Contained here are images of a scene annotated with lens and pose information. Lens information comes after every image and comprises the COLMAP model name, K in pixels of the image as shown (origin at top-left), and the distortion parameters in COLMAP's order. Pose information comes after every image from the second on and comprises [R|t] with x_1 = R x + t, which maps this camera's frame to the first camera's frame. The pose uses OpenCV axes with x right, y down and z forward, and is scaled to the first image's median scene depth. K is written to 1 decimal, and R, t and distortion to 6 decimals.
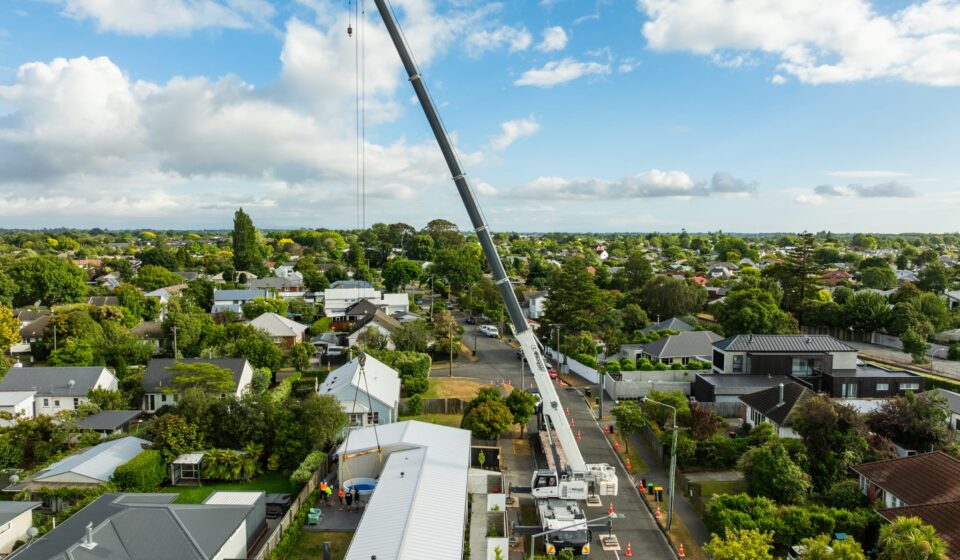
lens RADIAL K [[695.5, 0, 480.0], [0, 695.5, 280.0], [0, 0, 1]] dist [-0.036774, -0.000867]
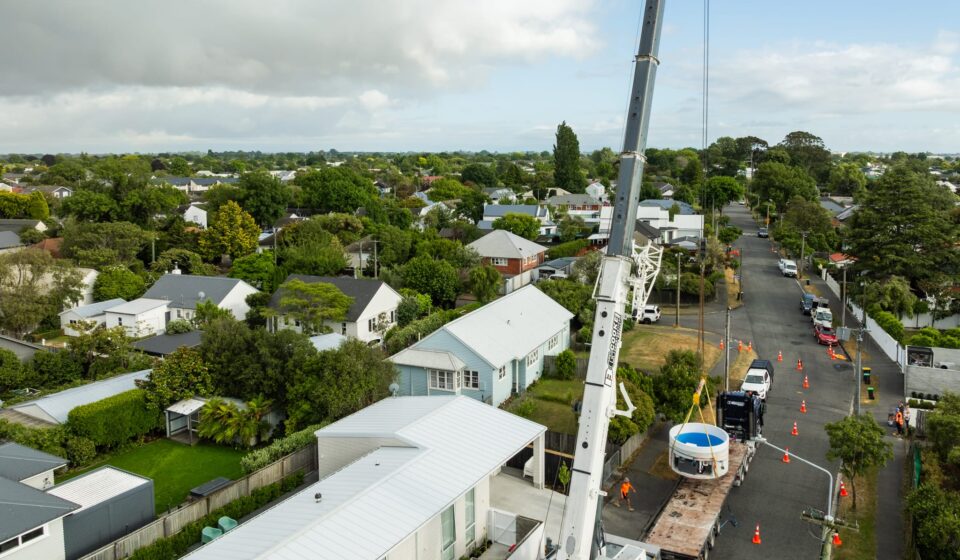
lens RADIAL K [[743.8, 0, 480.0], [0, 743.8, 280.0], [0, 0, 1]] dist [-0.033411, -0.002779]
pose [[0.888062, 0.071867, -0.454072, 0.068109], [-0.024104, 0.993626, 0.110122, 0.006352], [0.459092, -0.086851, 0.884133, 0.128429]]
